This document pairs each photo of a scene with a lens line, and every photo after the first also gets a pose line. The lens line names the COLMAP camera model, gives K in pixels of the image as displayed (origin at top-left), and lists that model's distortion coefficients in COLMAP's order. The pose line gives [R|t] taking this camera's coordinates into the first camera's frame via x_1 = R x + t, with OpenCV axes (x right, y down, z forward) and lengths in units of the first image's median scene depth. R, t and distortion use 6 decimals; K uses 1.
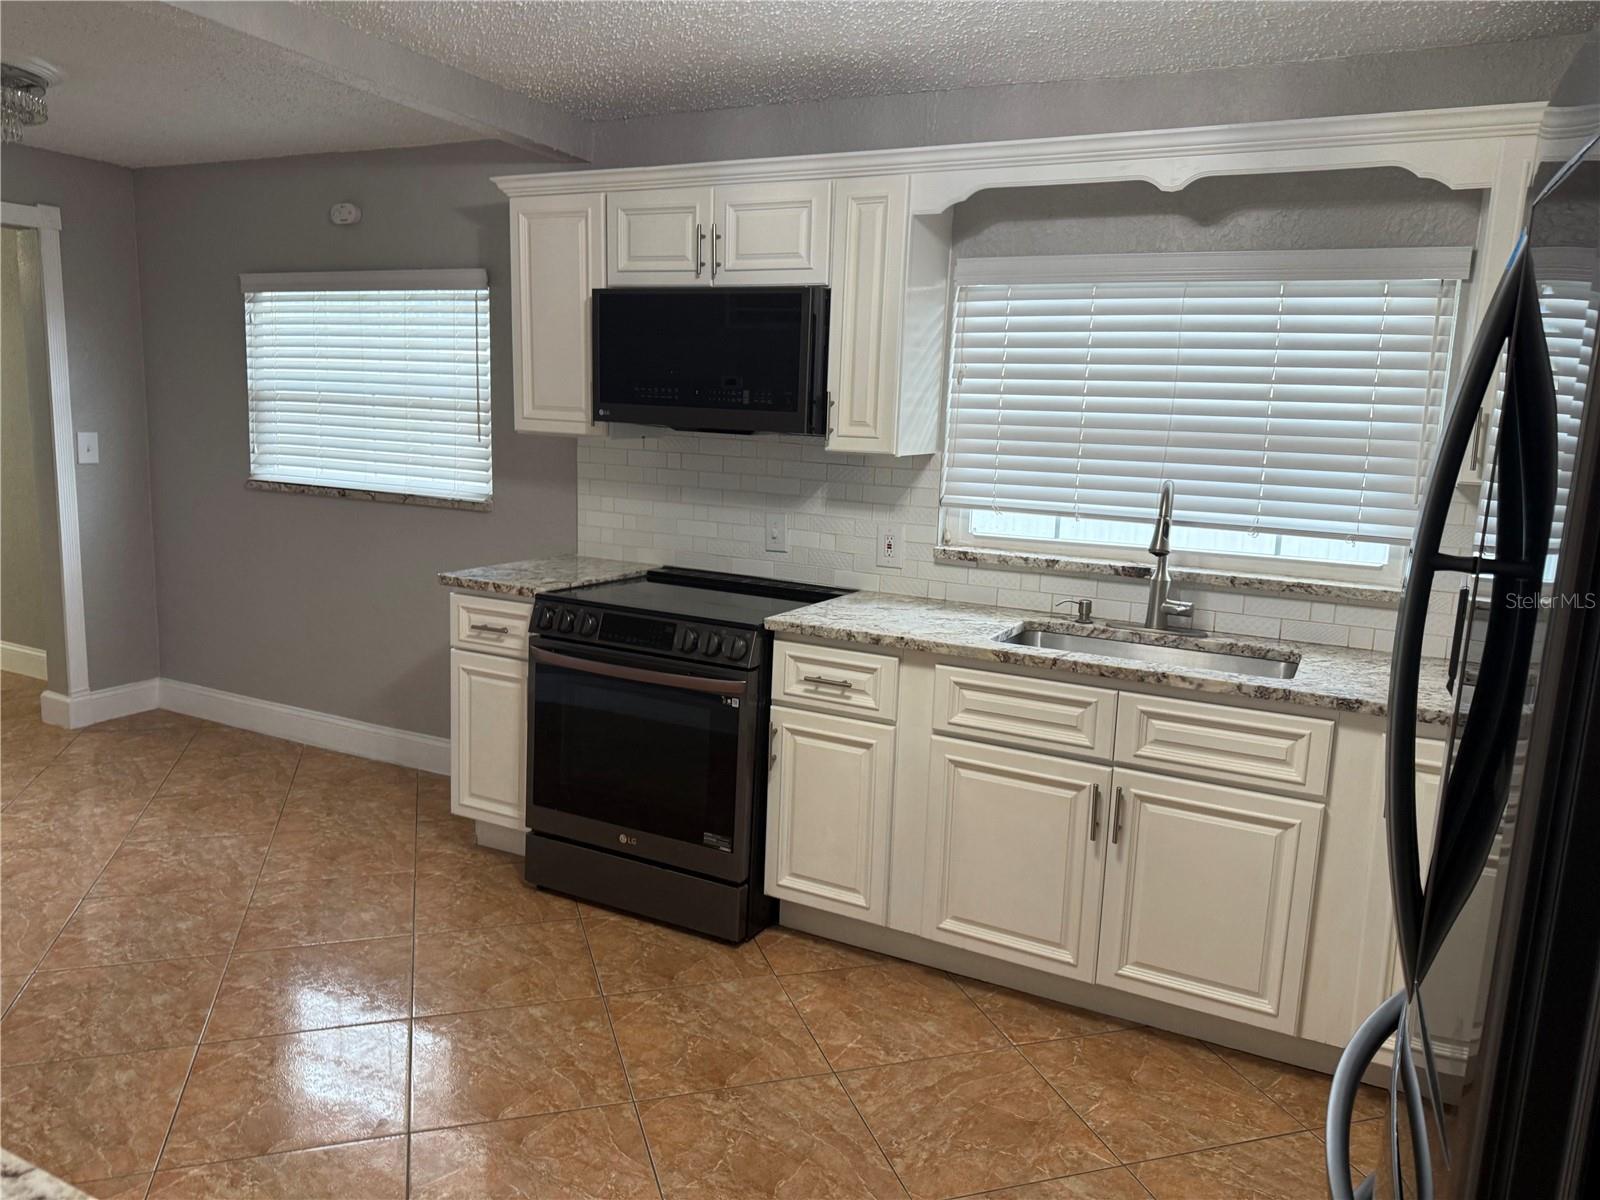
lens RADIAL K [[1137.4, 0, 800.0], [0, 1137.4, 600.0], [0, 0, 1]] dist [0.127566, -0.249984]
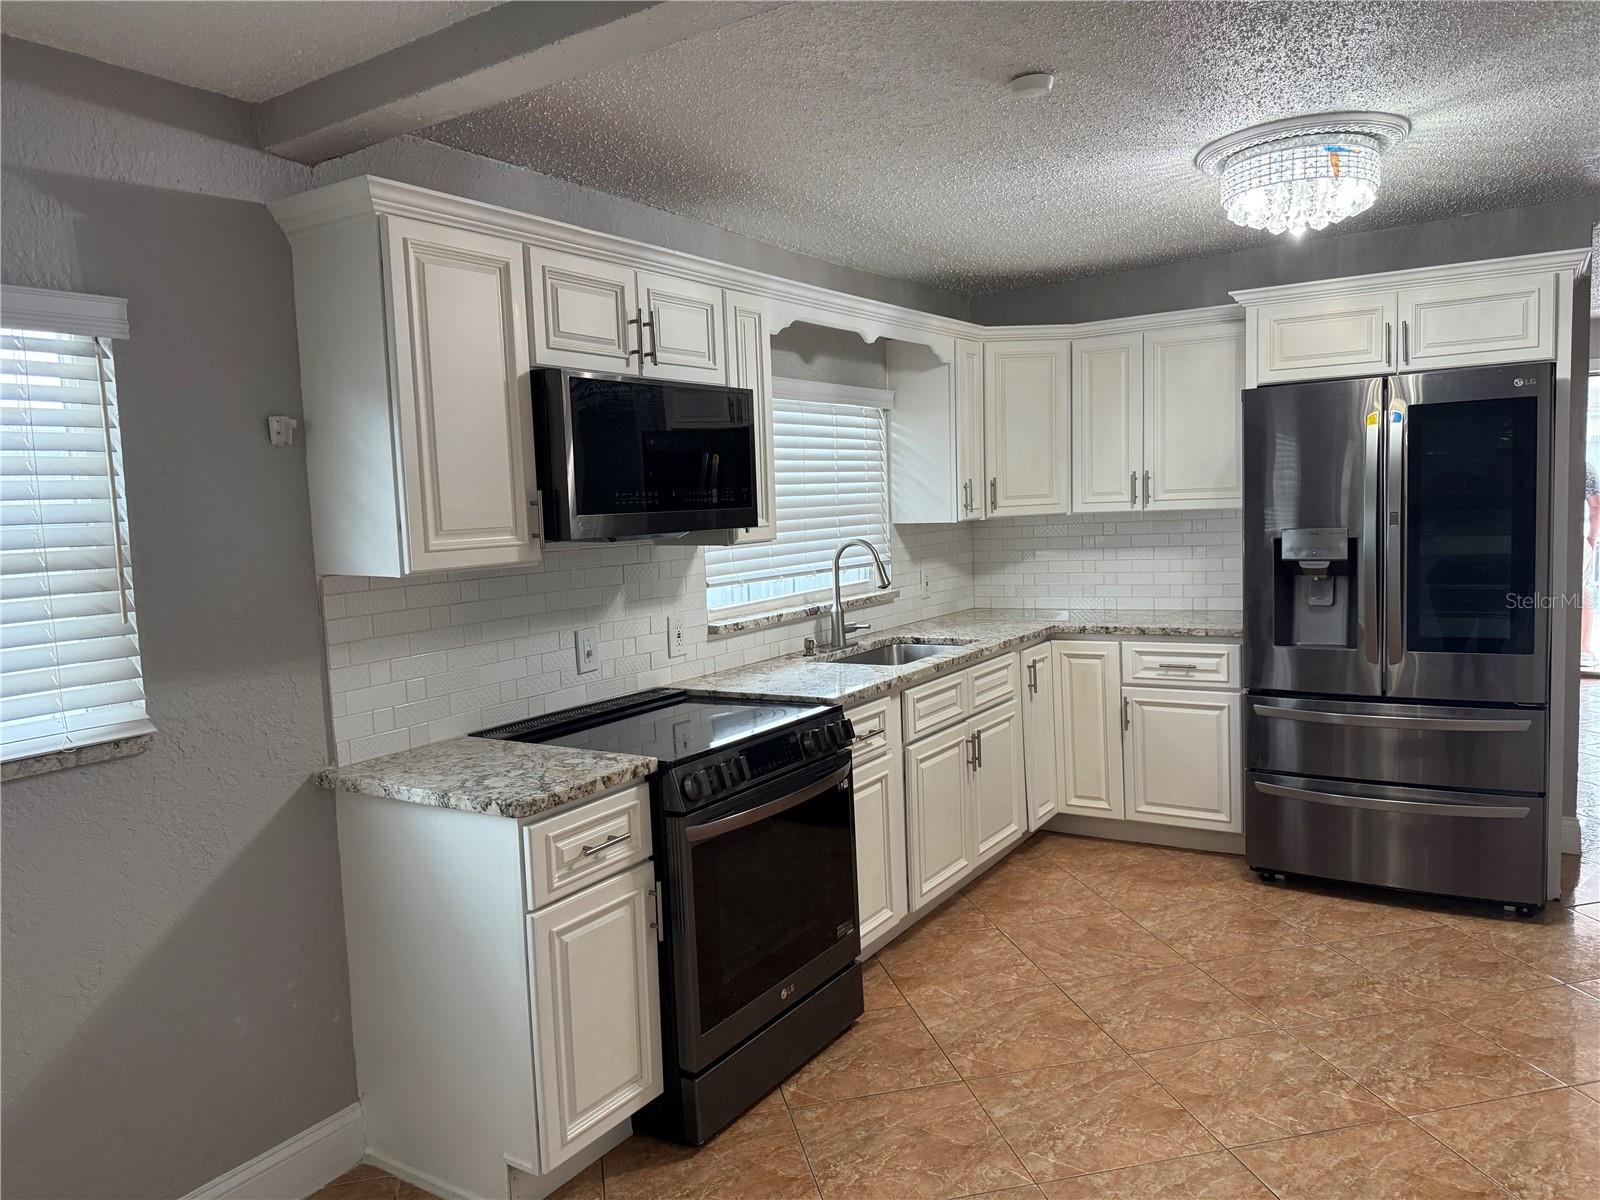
lens RADIAL K [[1137.4, 0, 800.0], [0, 1137.4, 600.0], [0, 0, 1]] dist [0.127566, -0.249984]
pose [[0.086350, -0.134571, 0.987134, -1.004110], [0.208708, 0.971293, 0.114155, -0.187863], [-0.974158, 0.196165, 0.111957, 0.842646]]
